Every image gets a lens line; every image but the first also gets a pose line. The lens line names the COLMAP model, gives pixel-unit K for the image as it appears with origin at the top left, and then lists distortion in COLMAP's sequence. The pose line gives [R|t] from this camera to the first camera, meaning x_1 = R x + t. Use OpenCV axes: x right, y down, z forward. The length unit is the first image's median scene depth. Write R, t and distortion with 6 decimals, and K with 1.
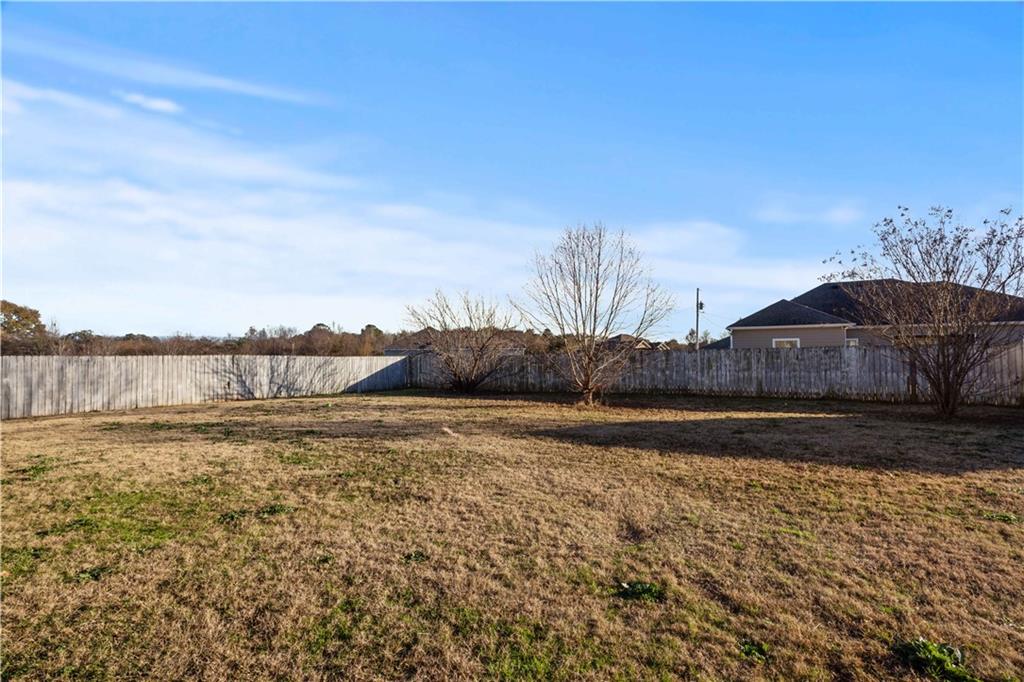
lens RADIAL K [[425.3, 0, 513.2], [0, 425.3, 351.3], [0, 0, 1]] dist [-0.016438, 0.000538]
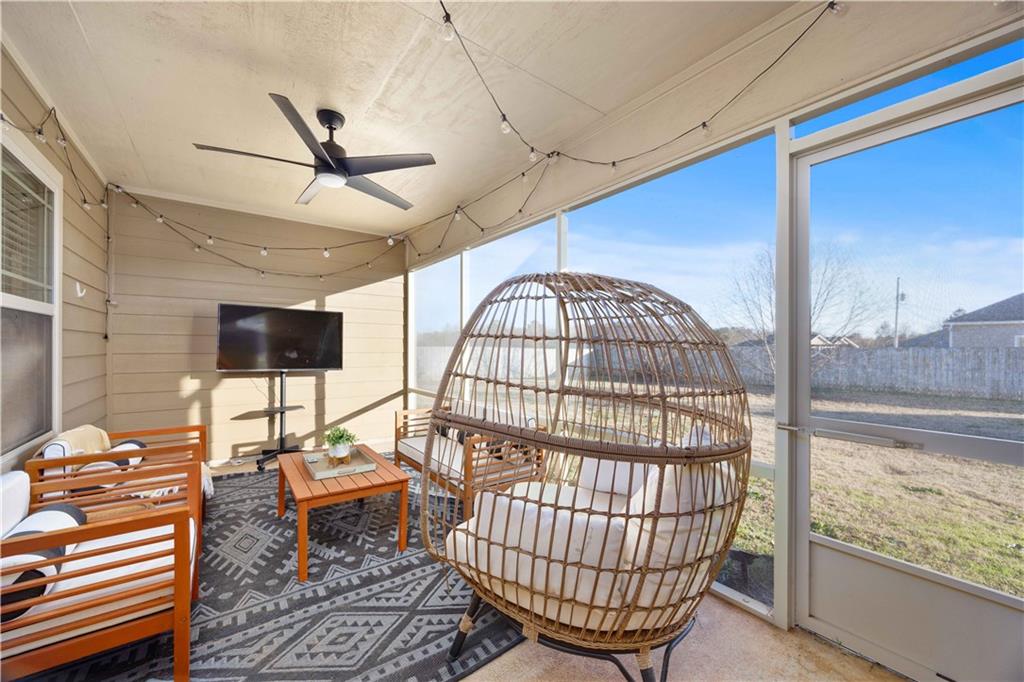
lens RADIAL K [[395.8, 0, 513.5], [0, 395.8, 345.4], [0, 0, 1]] dist [-0.000130, -0.000025]
pose [[0.940187, 0.014584, -0.340347, -0.311719], [-0.012439, 0.999887, 0.008485, -0.014684], [0.340432, -0.003744, 0.940262, -0.471332]]
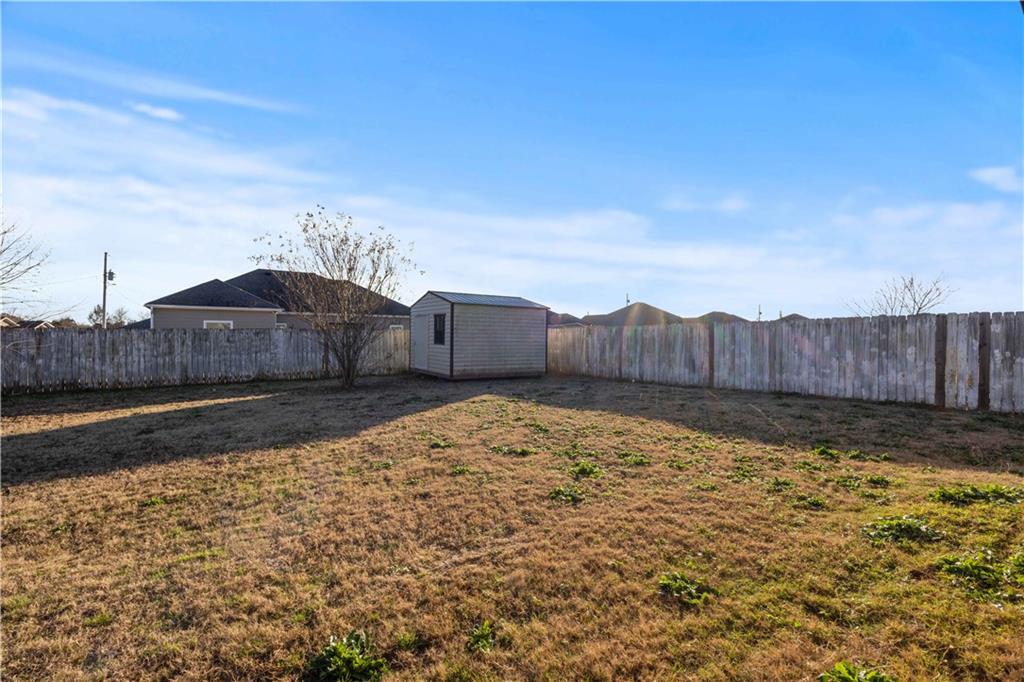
lens RADIAL K [[425.3, 0, 513.5], [0, 425.3, 344.2], [0, 0, 1]] dist [-0.016438, 0.000538]
pose [[0.384442, -0.003680, 0.923142, 0.104352], [-0.012542, 0.999879, 0.009209, 0.018494], [-0.923064, -0.015118, 0.384349, 0.104900]]
